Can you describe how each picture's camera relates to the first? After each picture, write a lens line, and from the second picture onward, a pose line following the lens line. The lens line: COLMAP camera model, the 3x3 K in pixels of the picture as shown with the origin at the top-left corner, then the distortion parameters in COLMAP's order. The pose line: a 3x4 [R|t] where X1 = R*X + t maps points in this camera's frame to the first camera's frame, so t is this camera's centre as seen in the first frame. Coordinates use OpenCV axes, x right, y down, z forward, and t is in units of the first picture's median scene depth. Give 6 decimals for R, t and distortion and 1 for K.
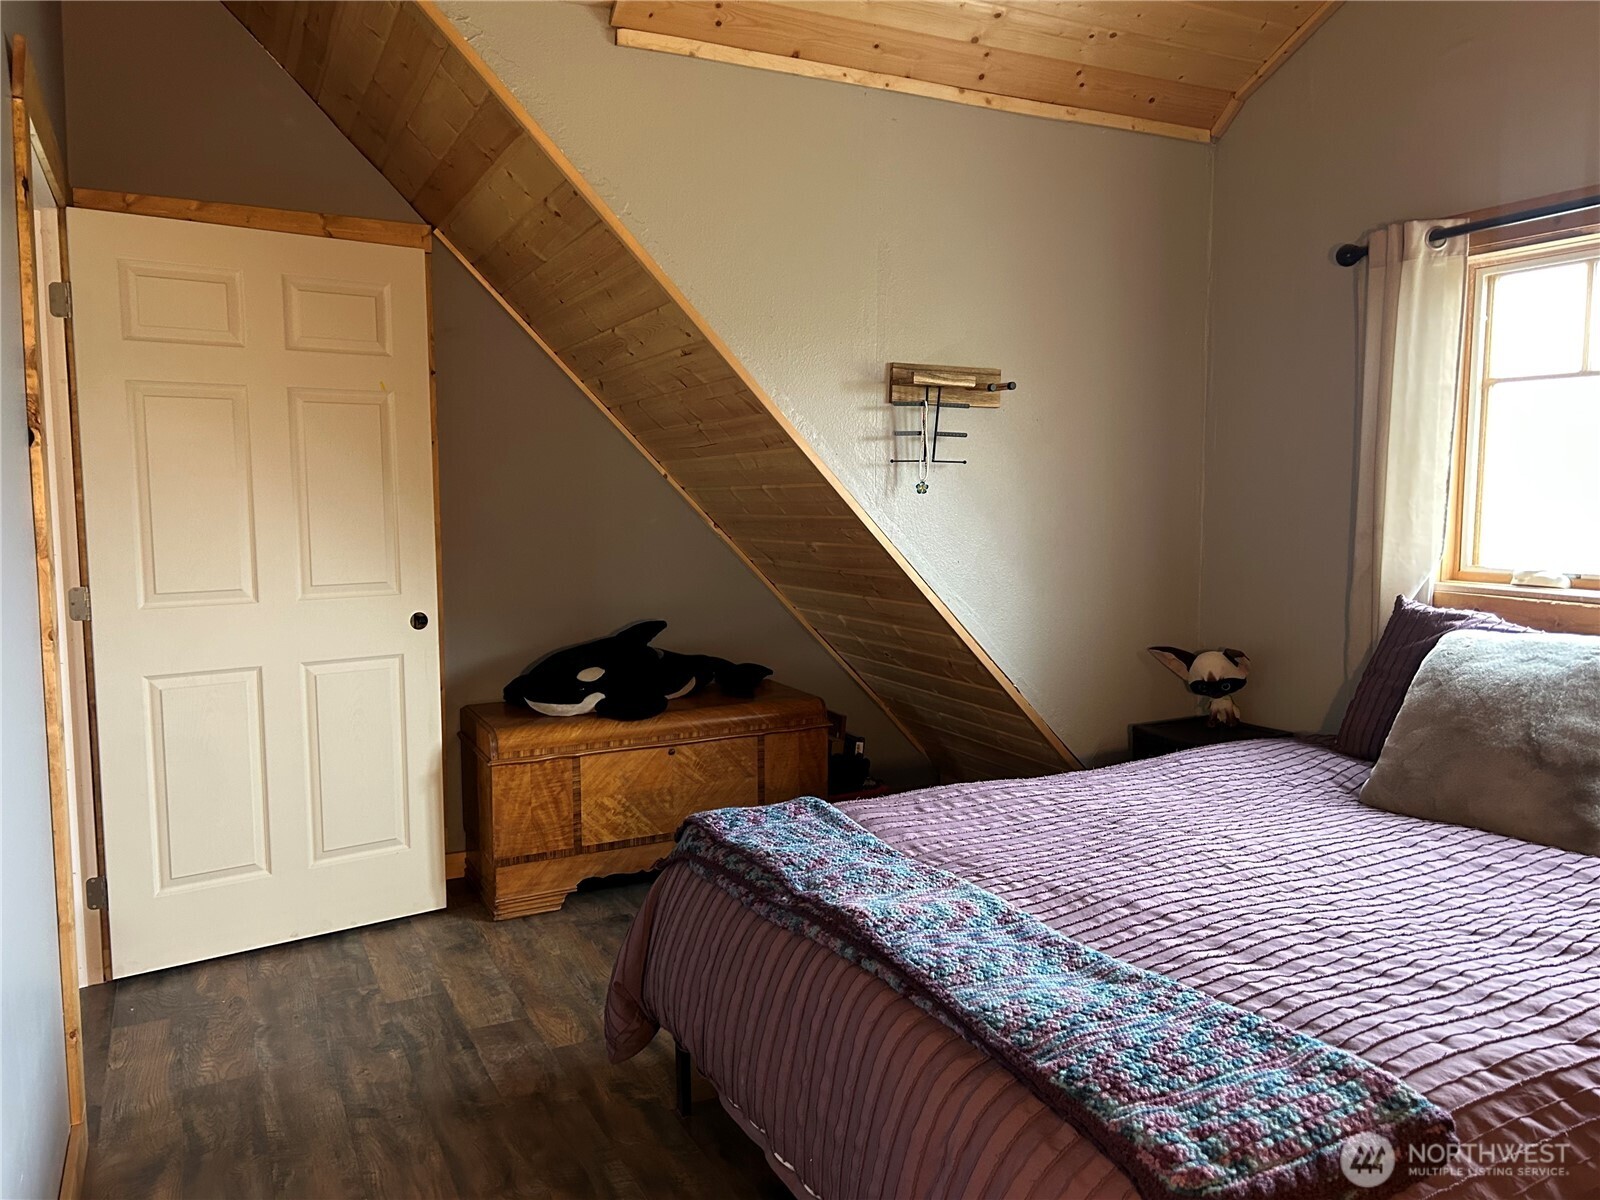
lens RADIAL K [[1202.2, 0, 800.0], [0, 1202.2, 600.0], [0, 0, 1]] dist [0.003396, 0.001030]
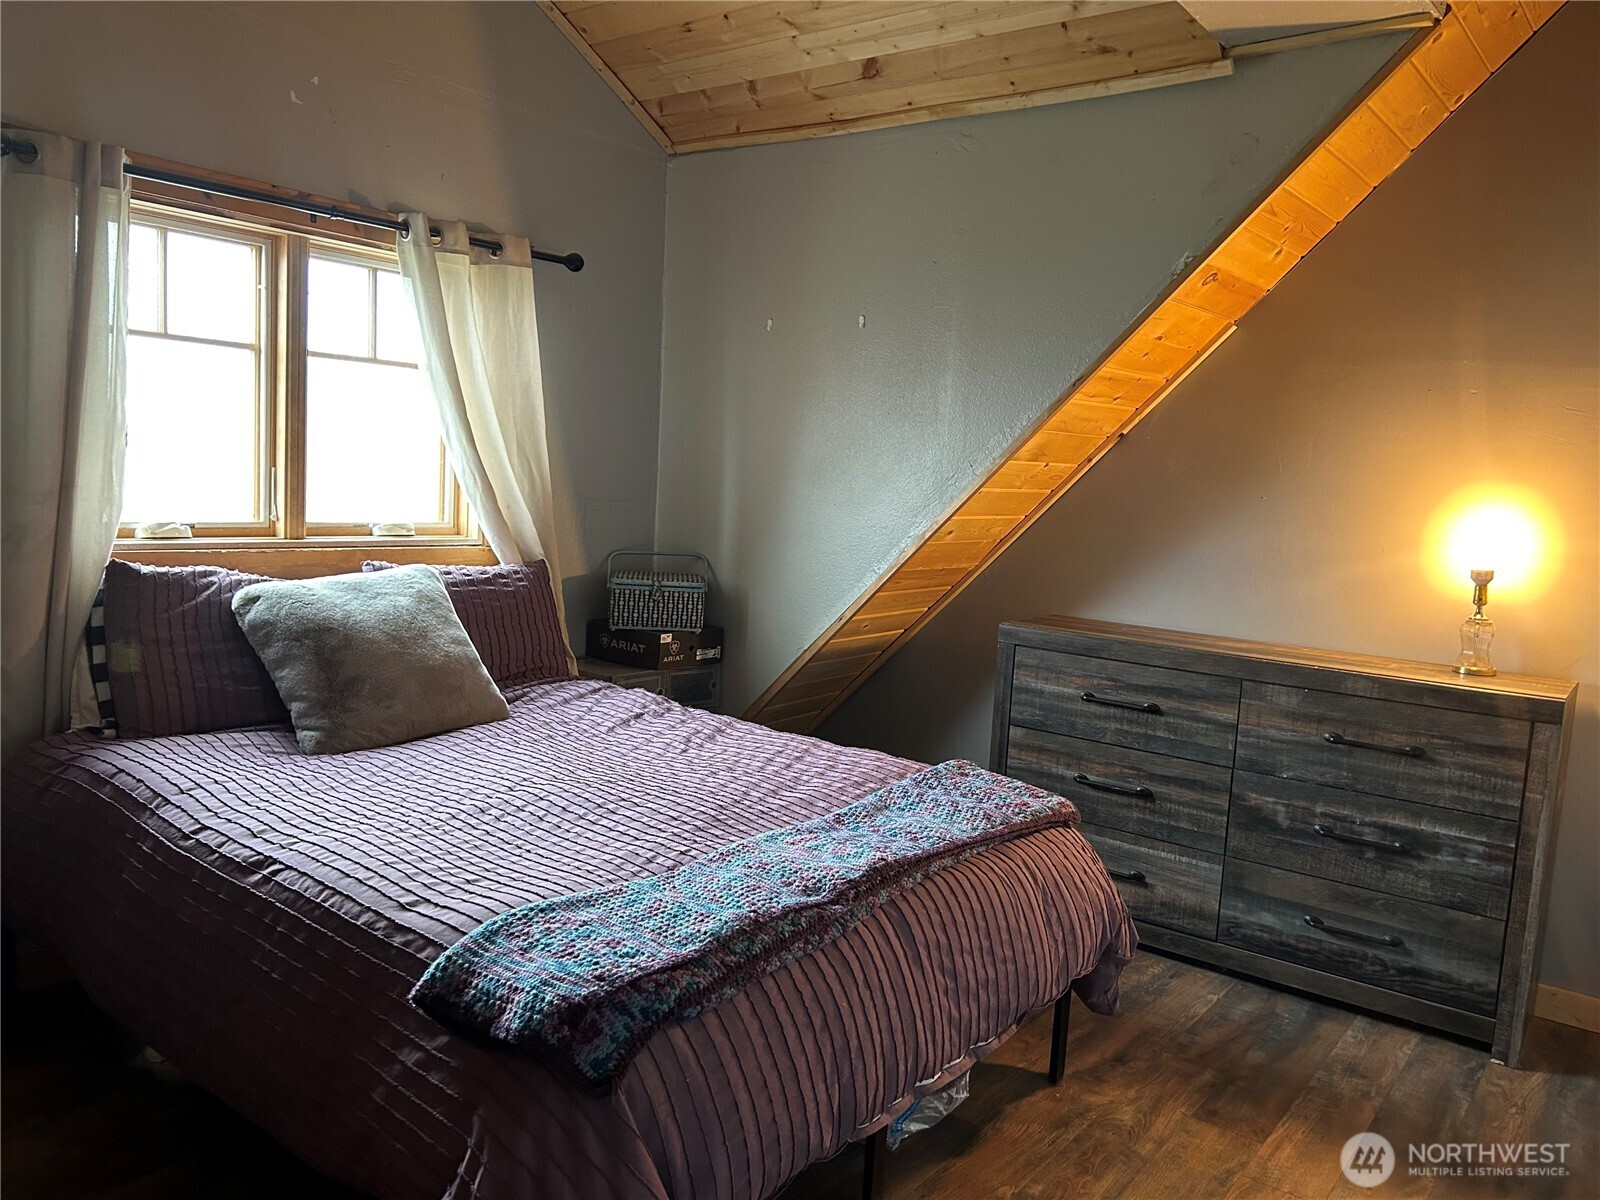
lens RADIAL K [[1202.2, 0, 800.0], [0, 1202.2, 600.0], [0, 0, 1]] dist [0.003396, 0.001030]
pose [[-0.435667, -0.124116, 0.891510, -0.780329], [0.036949, 0.987147, 0.155487, -0.138097], [-0.899349, 0.100681, -0.425481, 1.324295]]
